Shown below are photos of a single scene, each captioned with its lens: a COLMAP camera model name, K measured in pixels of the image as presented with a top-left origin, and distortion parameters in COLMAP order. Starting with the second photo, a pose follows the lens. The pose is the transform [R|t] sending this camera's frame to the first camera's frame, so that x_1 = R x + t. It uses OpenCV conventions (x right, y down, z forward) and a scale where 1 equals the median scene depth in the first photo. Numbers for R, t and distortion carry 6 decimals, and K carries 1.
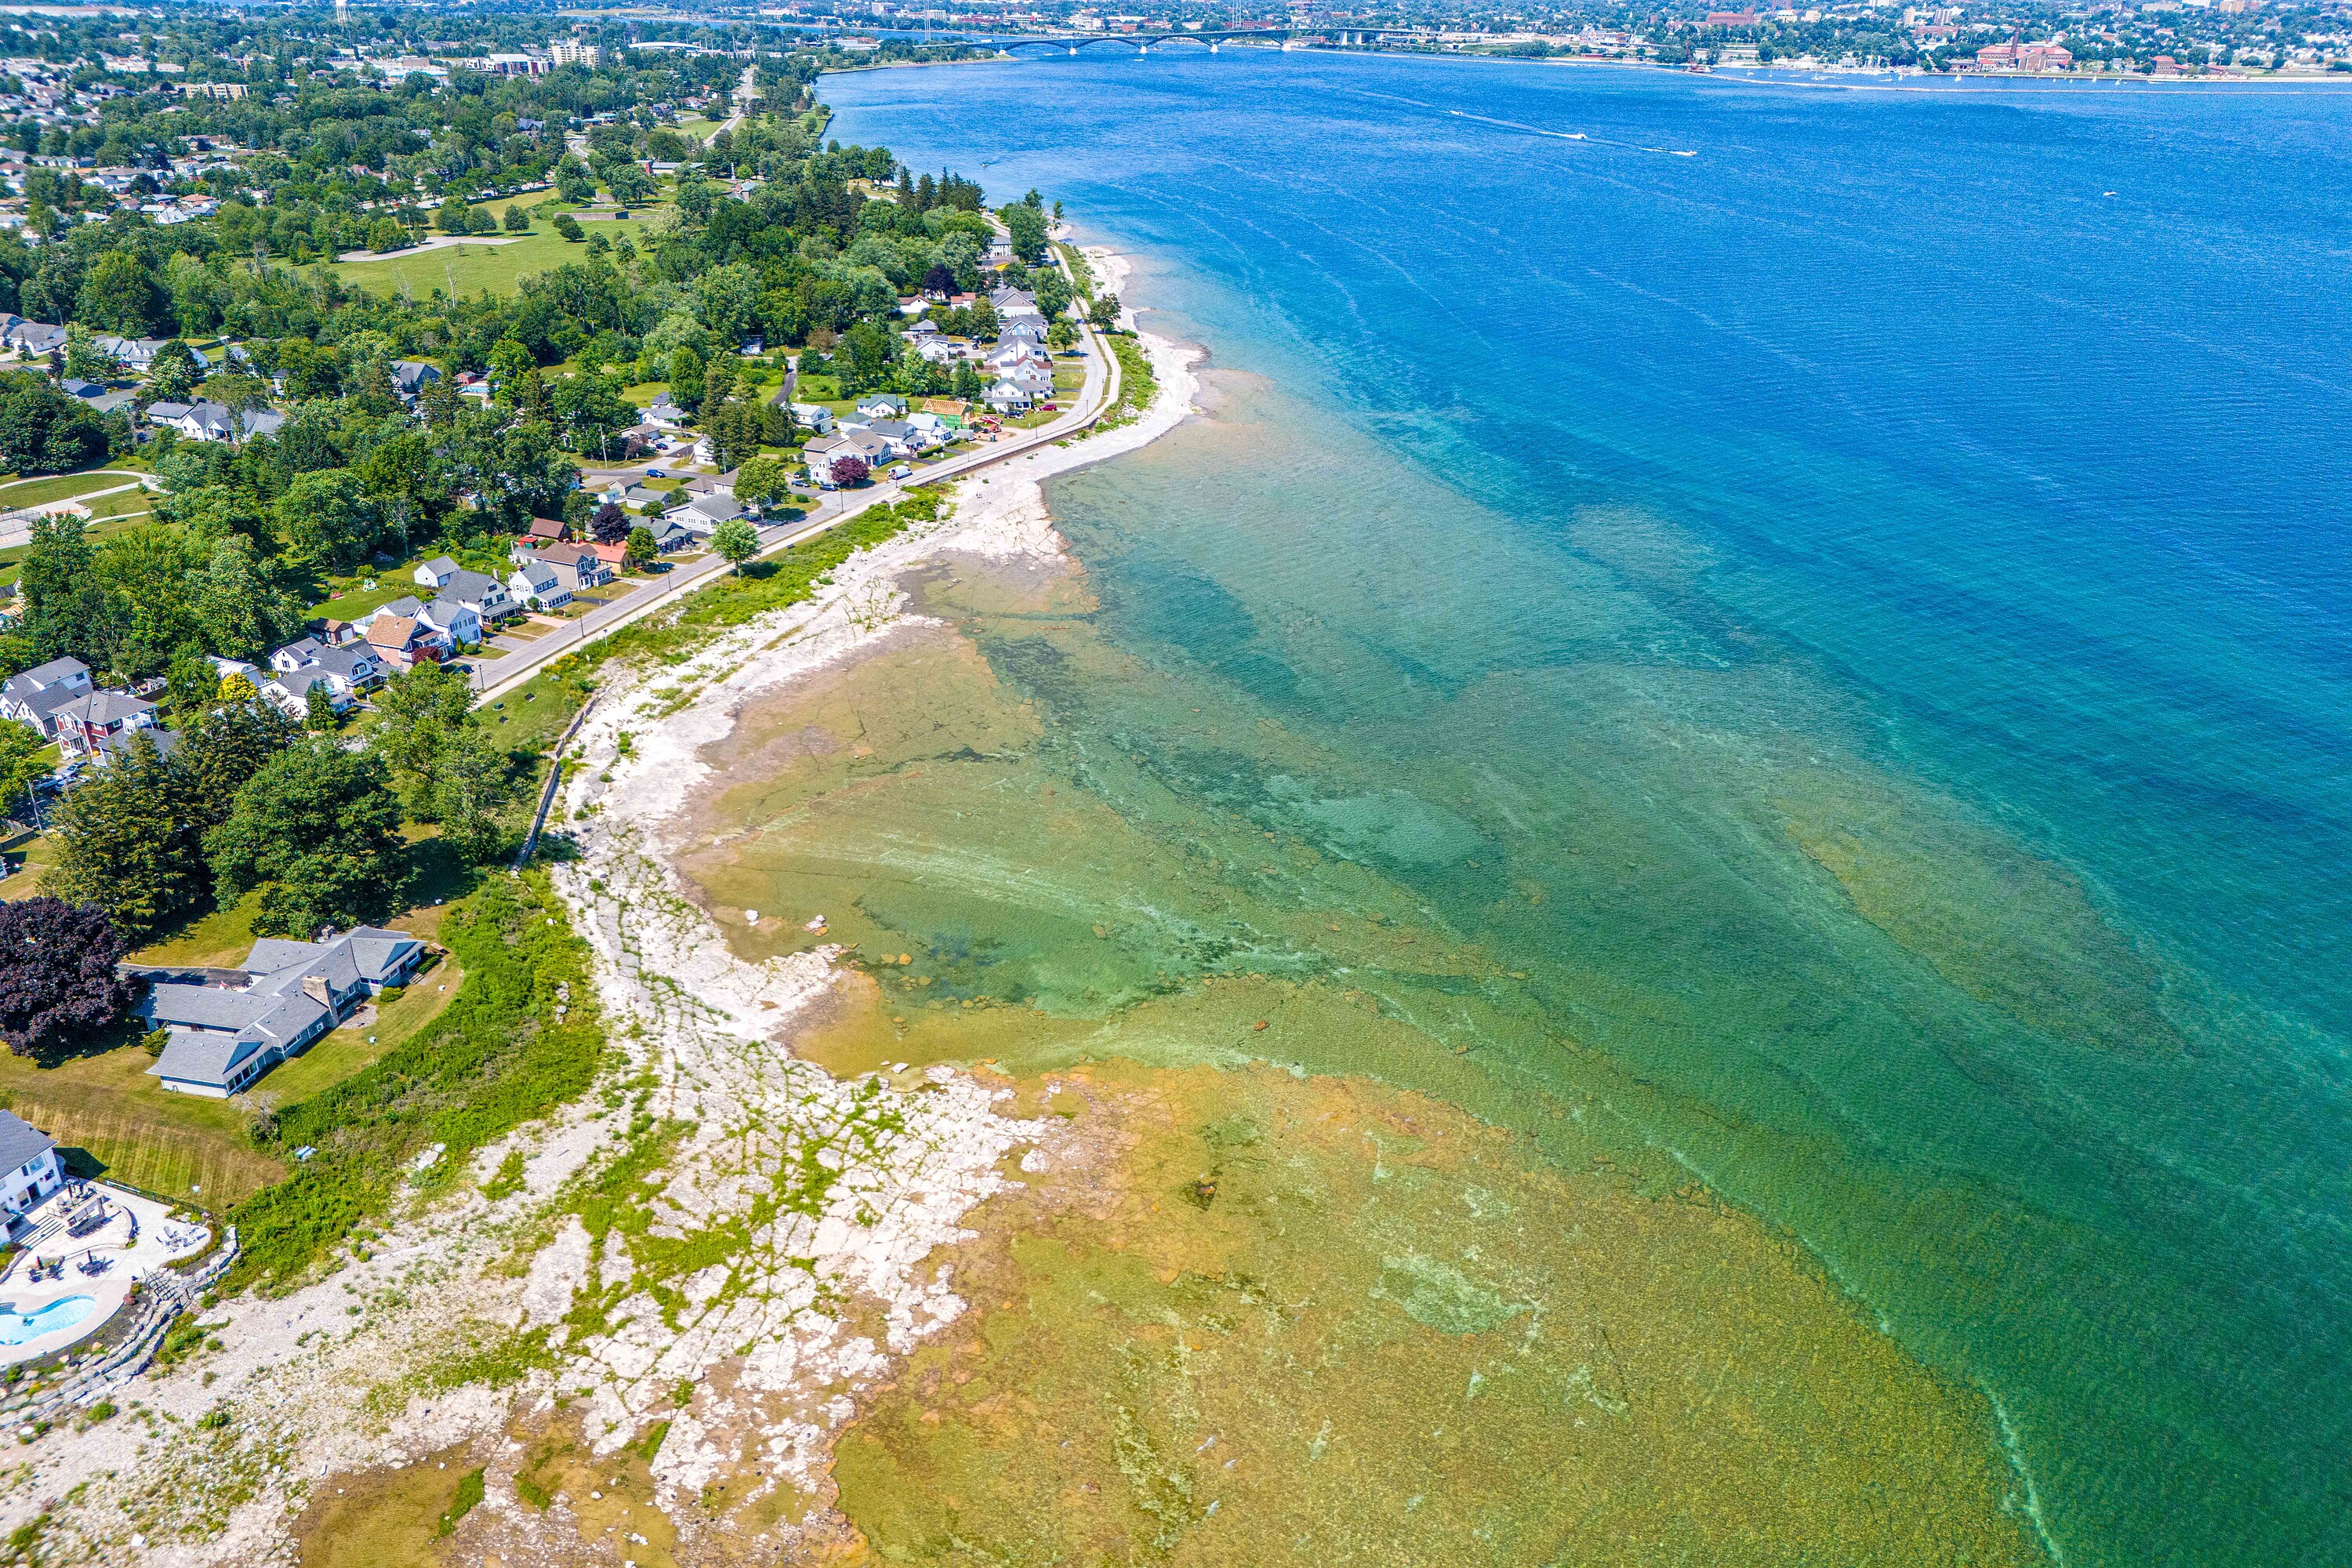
lens RADIAL K [[1713.5, 0, 1199.3], [0, 1713.5, 784.2], [0, 0, 1]] dist [0.079724, -0.089429]
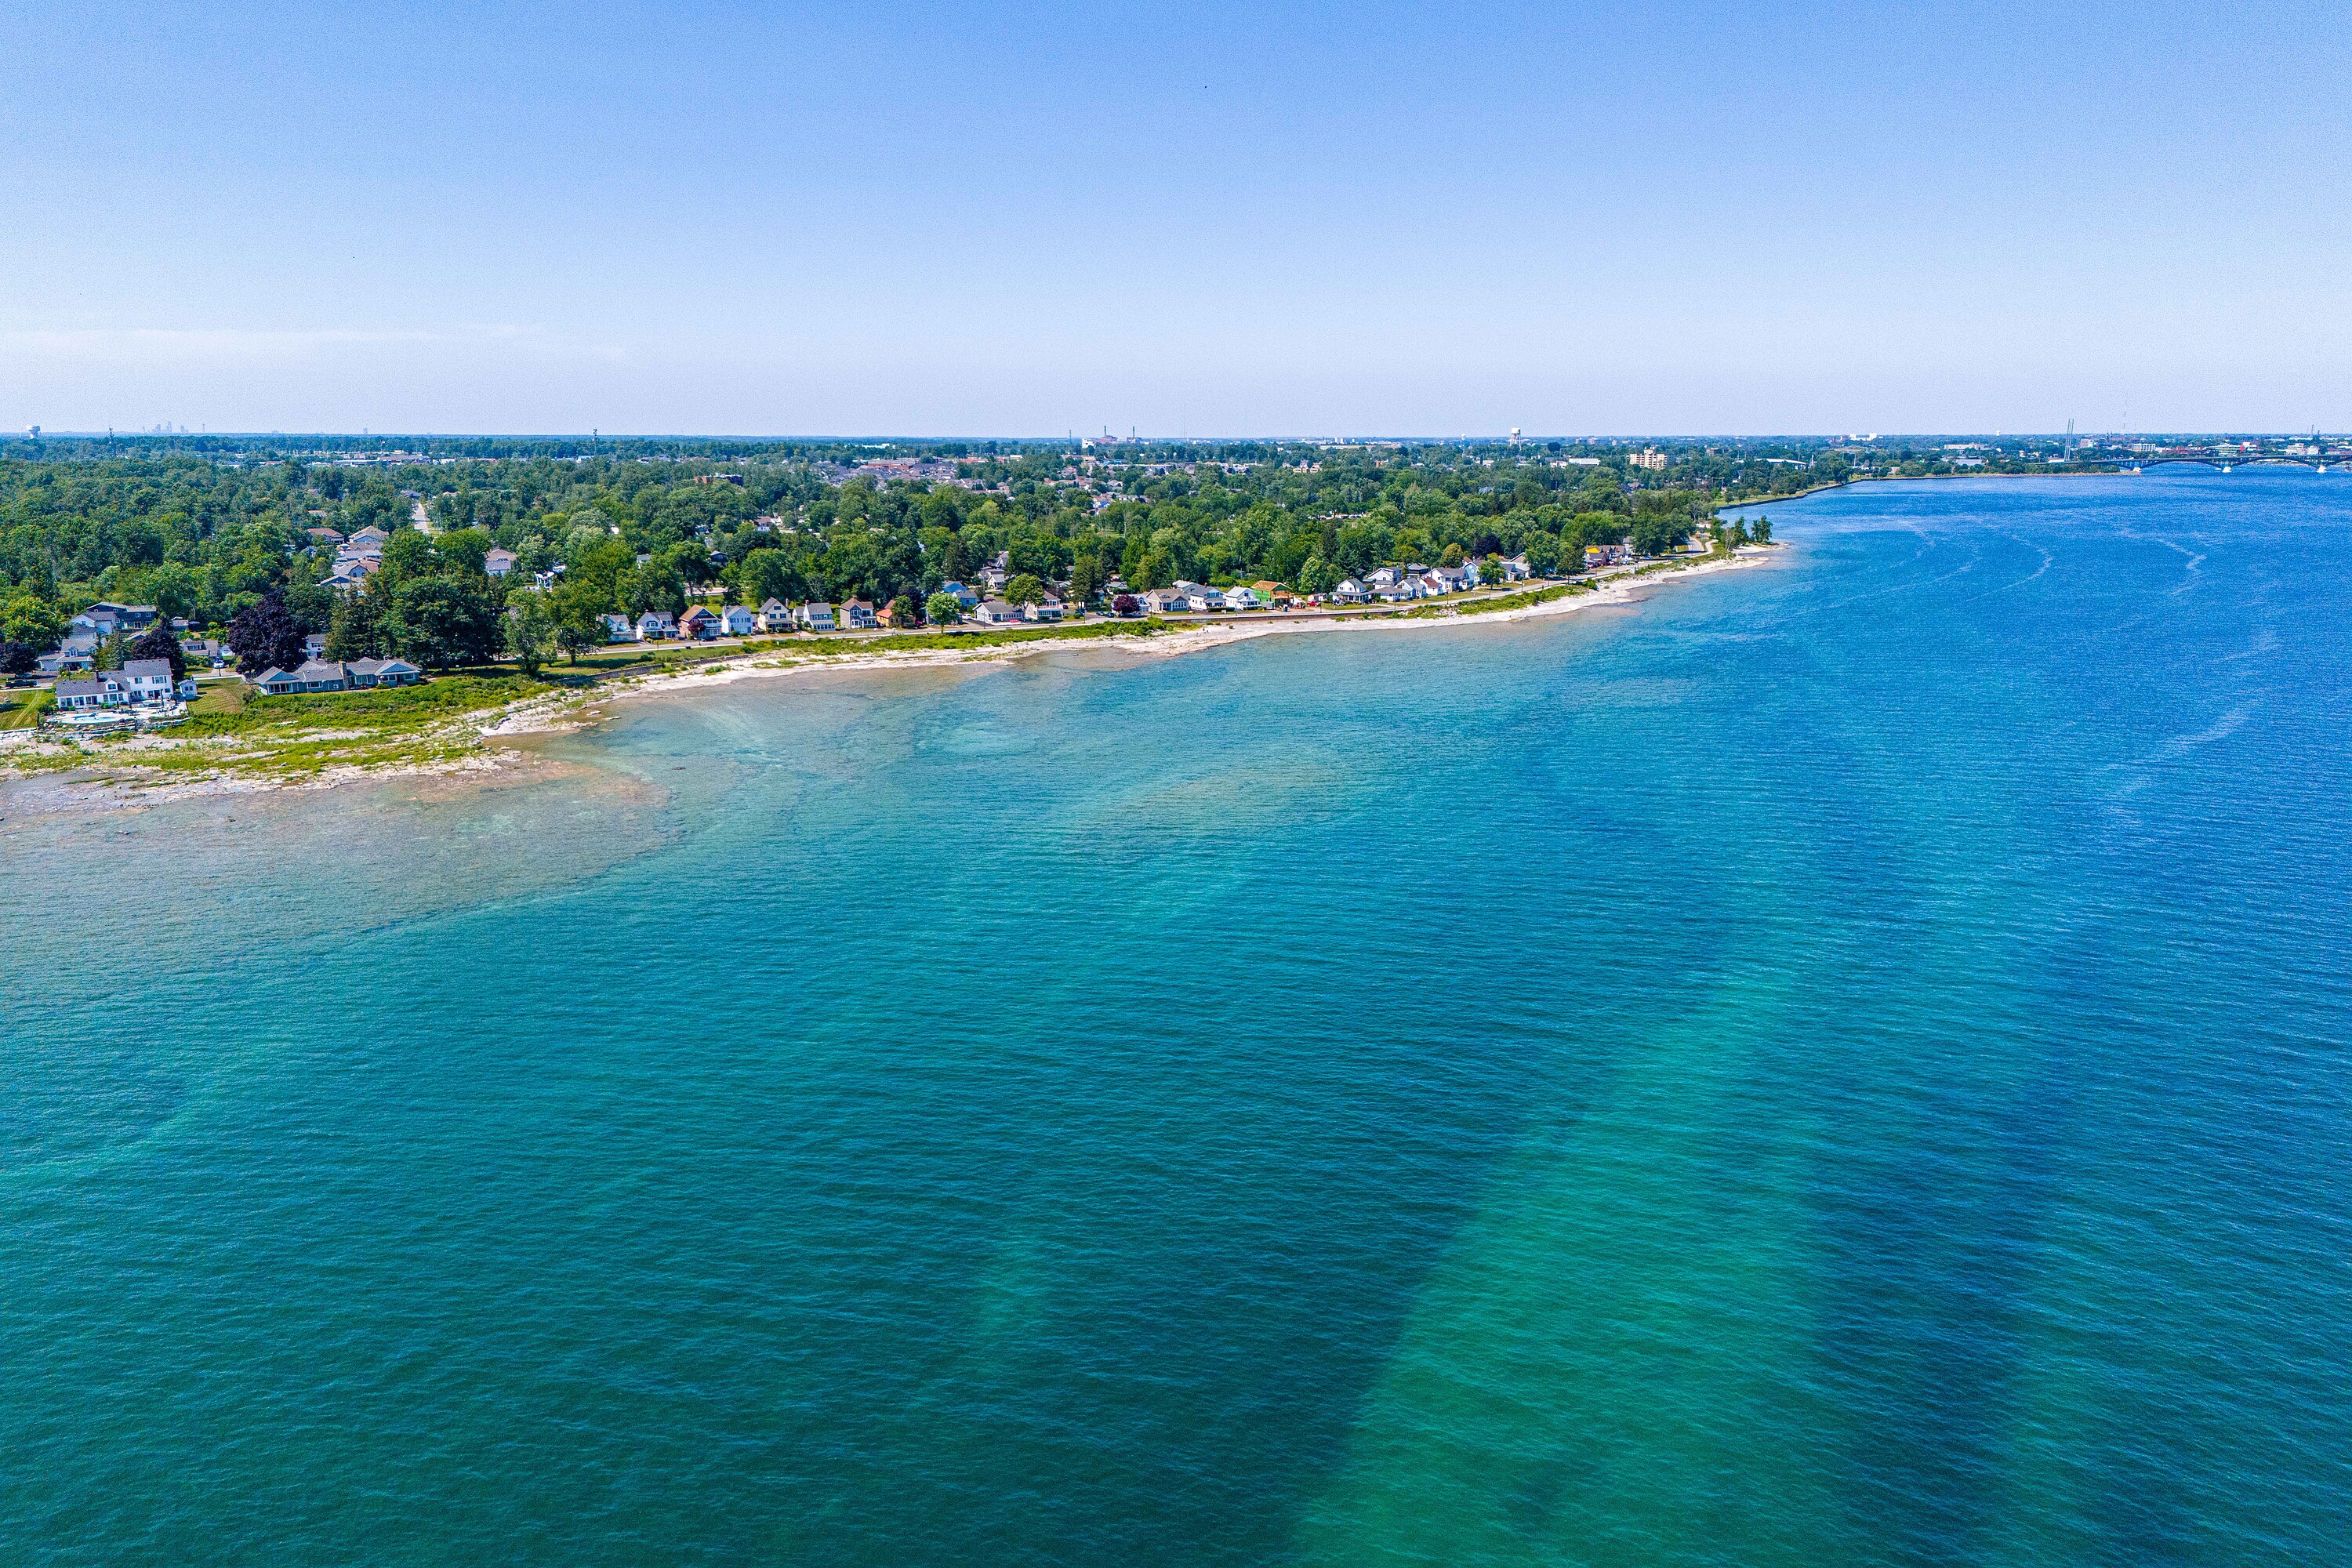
lens RADIAL K [[1713.5, 0, 1199.3], [0, 1713.5, 784.2], [0, 0, 1]] dist [0.079724, -0.089429]
pose [[0.779054, 0.119225, -0.615516, 1.022378], [-0.260133, 0.954727, -0.144319, 0.194282], [0.570443, 0.272548, 0.774798, 0.058915]]
